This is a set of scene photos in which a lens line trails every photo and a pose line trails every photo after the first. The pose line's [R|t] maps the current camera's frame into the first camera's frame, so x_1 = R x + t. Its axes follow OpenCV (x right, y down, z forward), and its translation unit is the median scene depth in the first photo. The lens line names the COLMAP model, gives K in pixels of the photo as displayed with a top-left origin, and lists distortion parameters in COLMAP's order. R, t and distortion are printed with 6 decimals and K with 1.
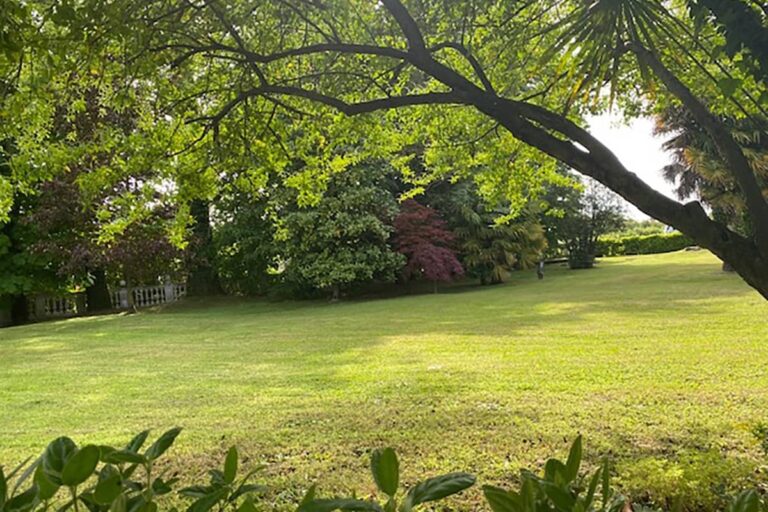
lens RADIAL K [[603.0, 0, 384.0], [0, 603.0, 256.0], [0, 0, 1]] dist [0.030192, -0.000400]
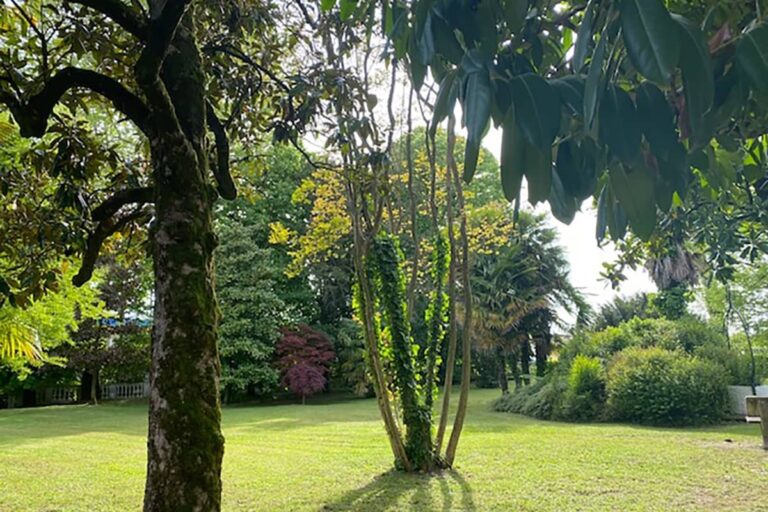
lens RADIAL K [[603.0, 0, 384.0], [0, 603.0, 256.0], [0, 0, 1]] dist [0.030192, -0.000400]
pose [[0.975658, 0.011273, -0.219008, 0.505964], [-0.044672, 0.987954, -0.148157, -0.060266], [0.214700, 0.154334, 0.964409, -0.222862]]
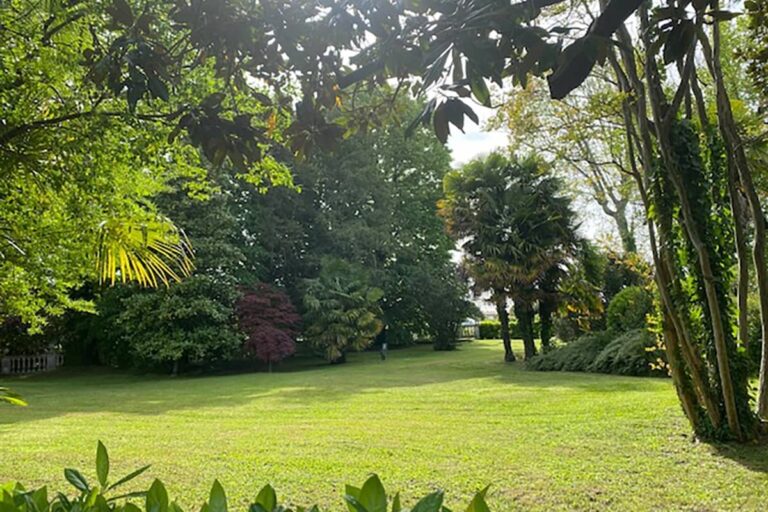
lens RADIAL K [[603.0, 0, 384.0], [0, 603.0, 256.0], [0, 0, 1]] dist [0.030192, -0.000400]
pose [[0.999417, 0.033987, -0.003229, 0.280341], [-0.034135, 0.993205, -0.111258, -0.030314], [-0.000574, 0.111304, 0.993786, -0.116266]]
